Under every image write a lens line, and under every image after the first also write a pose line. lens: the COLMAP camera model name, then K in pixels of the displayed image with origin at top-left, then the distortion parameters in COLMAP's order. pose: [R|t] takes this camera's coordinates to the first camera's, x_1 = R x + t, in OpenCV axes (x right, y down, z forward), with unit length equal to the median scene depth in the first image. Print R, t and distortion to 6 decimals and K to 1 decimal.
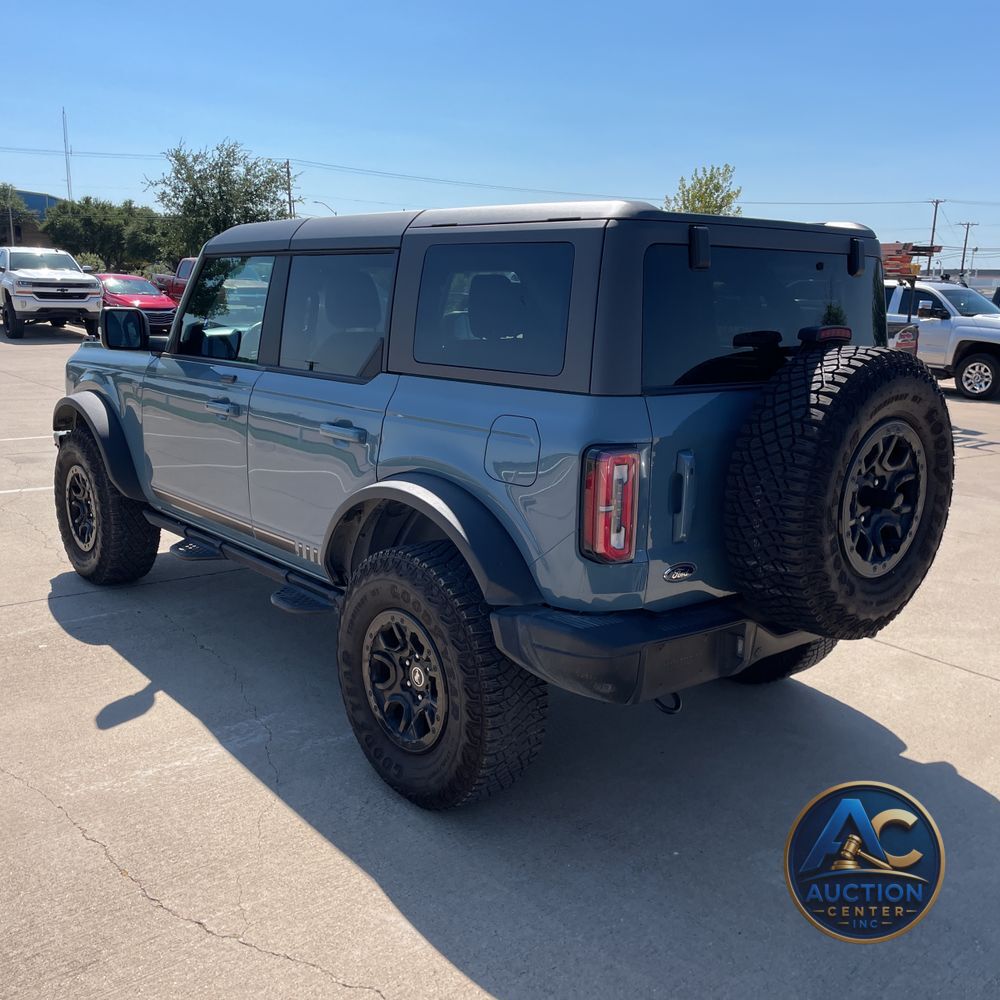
lens RADIAL K [[996.8, 0, 528.1], [0, 996.8, 514.0], [0, 0, 1]] dist [0.062410, -0.080440]
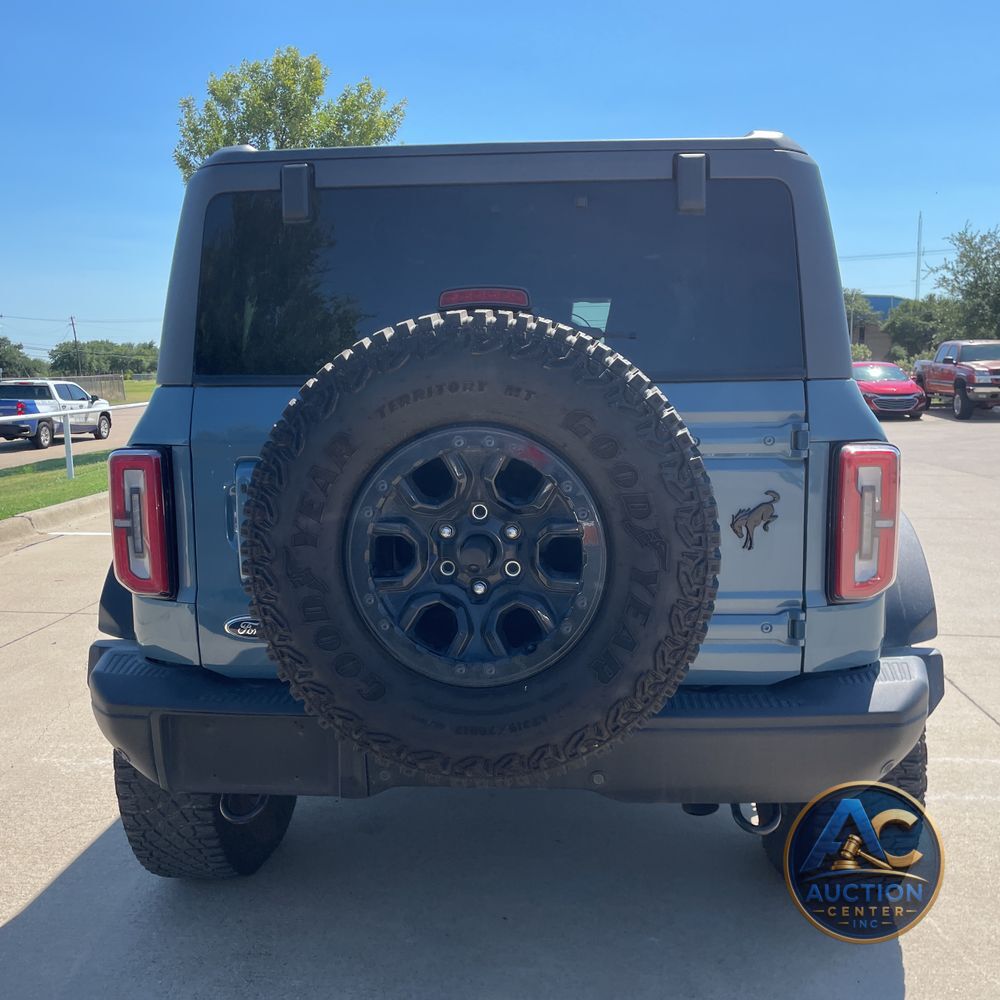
lens RADIAL K [[1014.6, 0, 518.3], [0, 1014.6, 490.5], [0, 0, 1]] dist [0.102324, -0.143641]
pose [[0.702669, 0.046170, -0.710017, 0.771775], [-0.128824, 0.989656, -0.063137, -0.017805], [0.699757, 0.135831, 0.701348, 0.556242]]
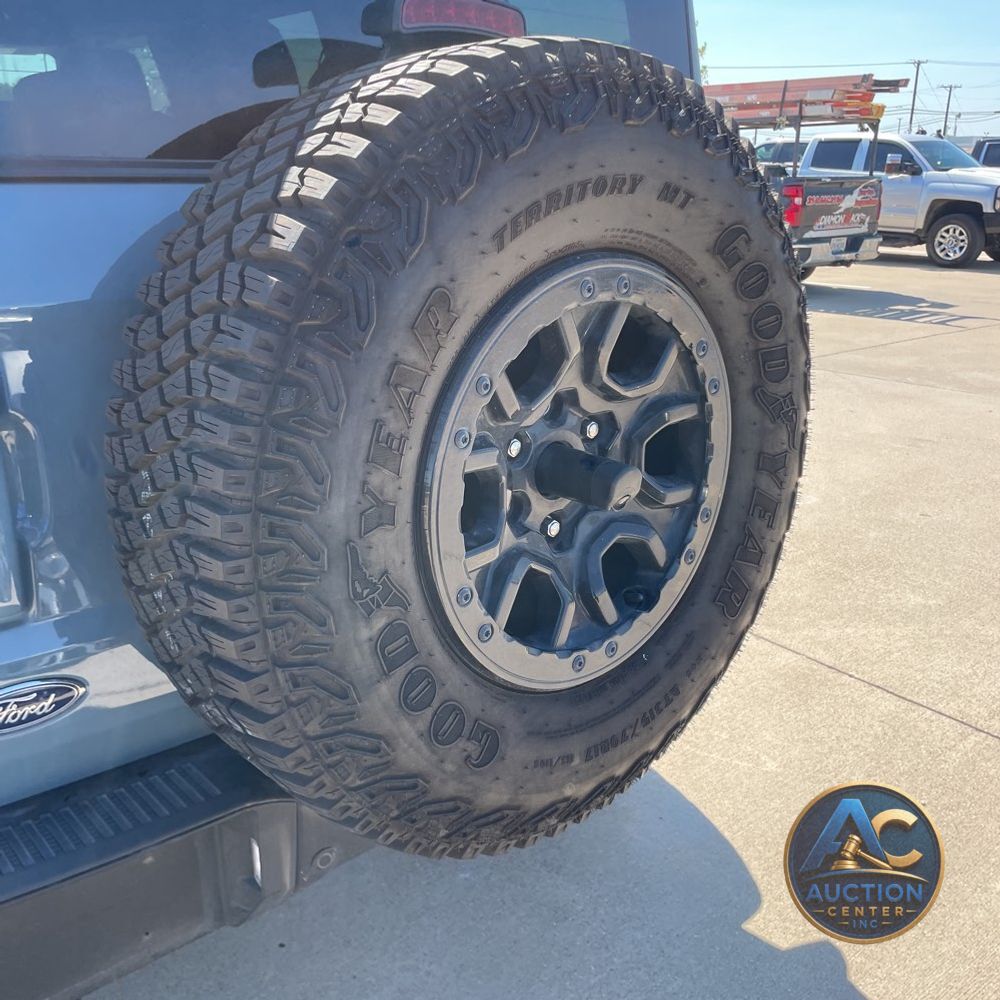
lens RADIAL K [[1011.4, 0, 520.2], [0, 1011.4, 505.8], [0, 0, 1]] dist [0.097110, -0.144042]
pose [[0.999398, -0.029740, 0.017853, 0.306115], [0.027818, 0.994635, 0.099639, -0.041239], [-0.020721, -0.099082, 0.994863, 0.603488]]
